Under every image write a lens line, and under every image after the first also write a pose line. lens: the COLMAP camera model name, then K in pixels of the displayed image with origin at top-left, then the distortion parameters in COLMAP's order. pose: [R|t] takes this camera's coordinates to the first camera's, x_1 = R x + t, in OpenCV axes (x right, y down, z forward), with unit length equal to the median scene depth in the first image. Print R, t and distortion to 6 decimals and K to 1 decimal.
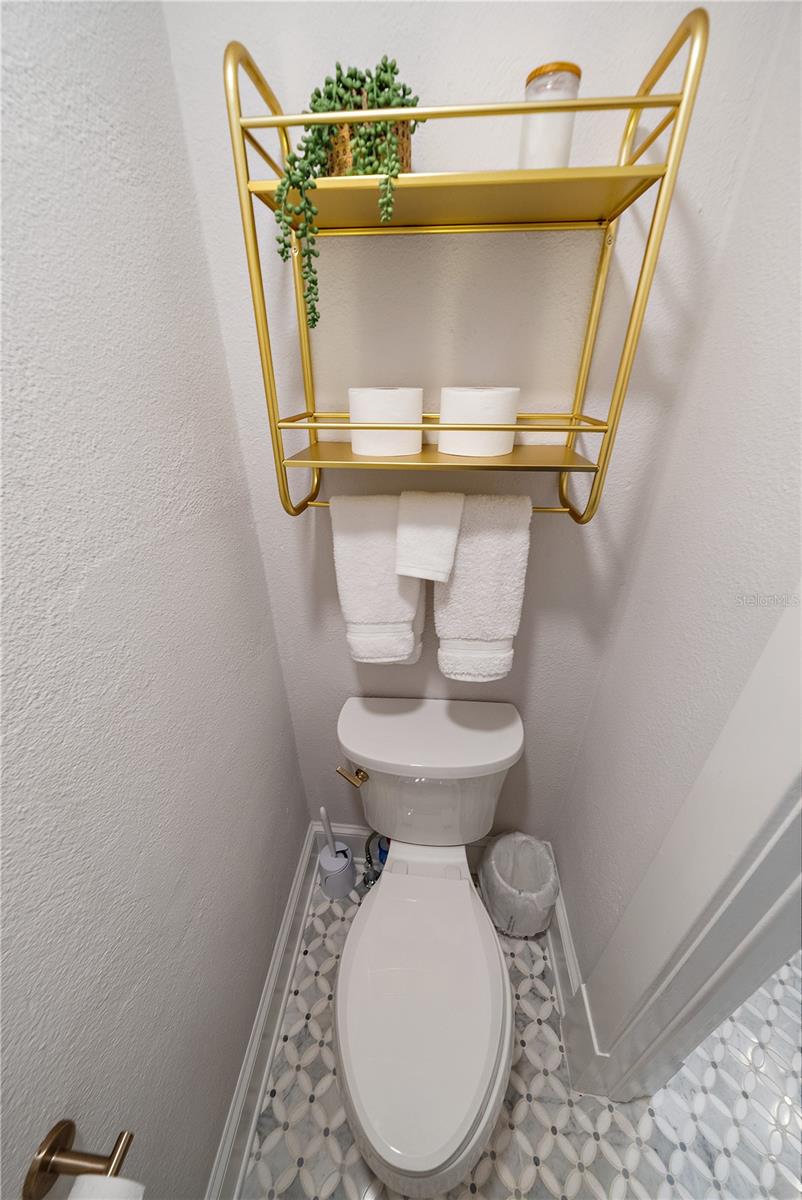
lens RADIAL K [[420.2, 0, 398.3], [0, 420.2, 614.2], [0, 0, 1]] dist [-0.010816, 0.001722]
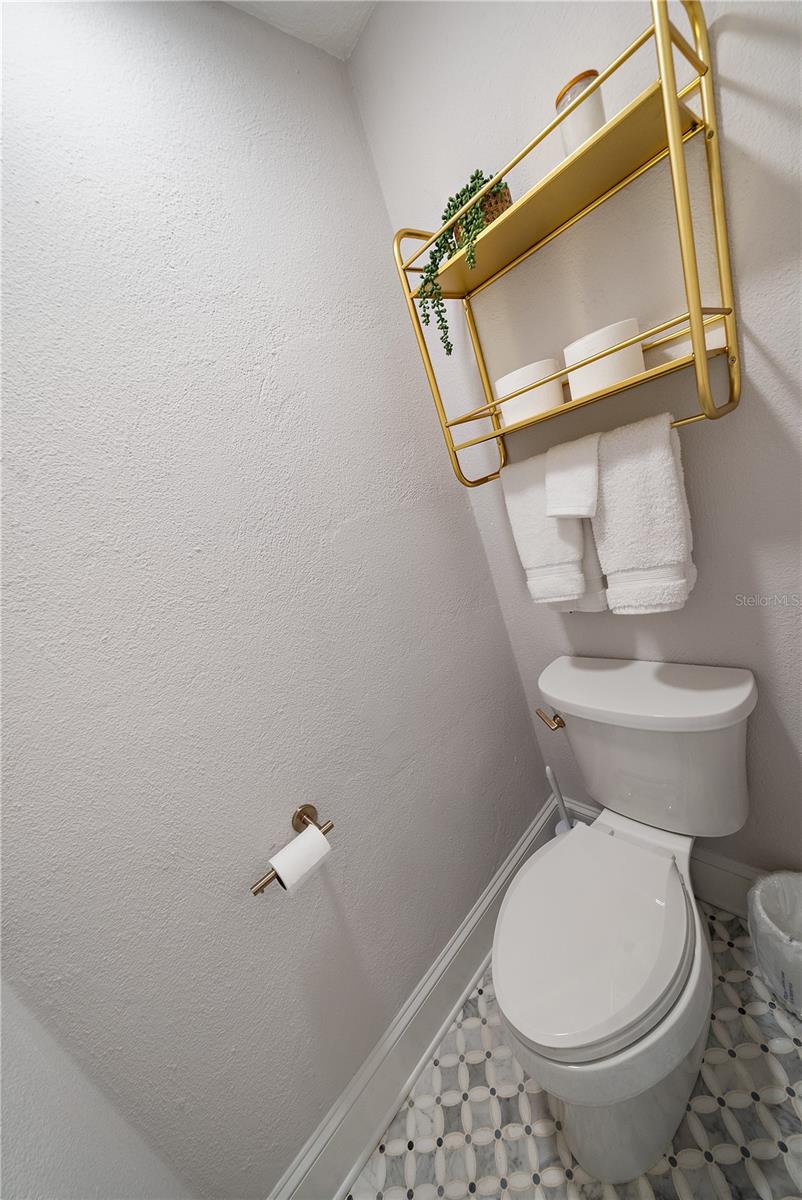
lens RADIAL K [[420.2, 0, 398.3], [0, 420.2, 614.2], [0, 0, 1]] dist [-0.010816, 0.001722]
pose [[0.702673, -0.022508, -0.711157, 0.502741], [-0.050159, 0.995446, -0.081067, 0.277606], [0.709743, 0.092634, 0.698344, -0.090792]]
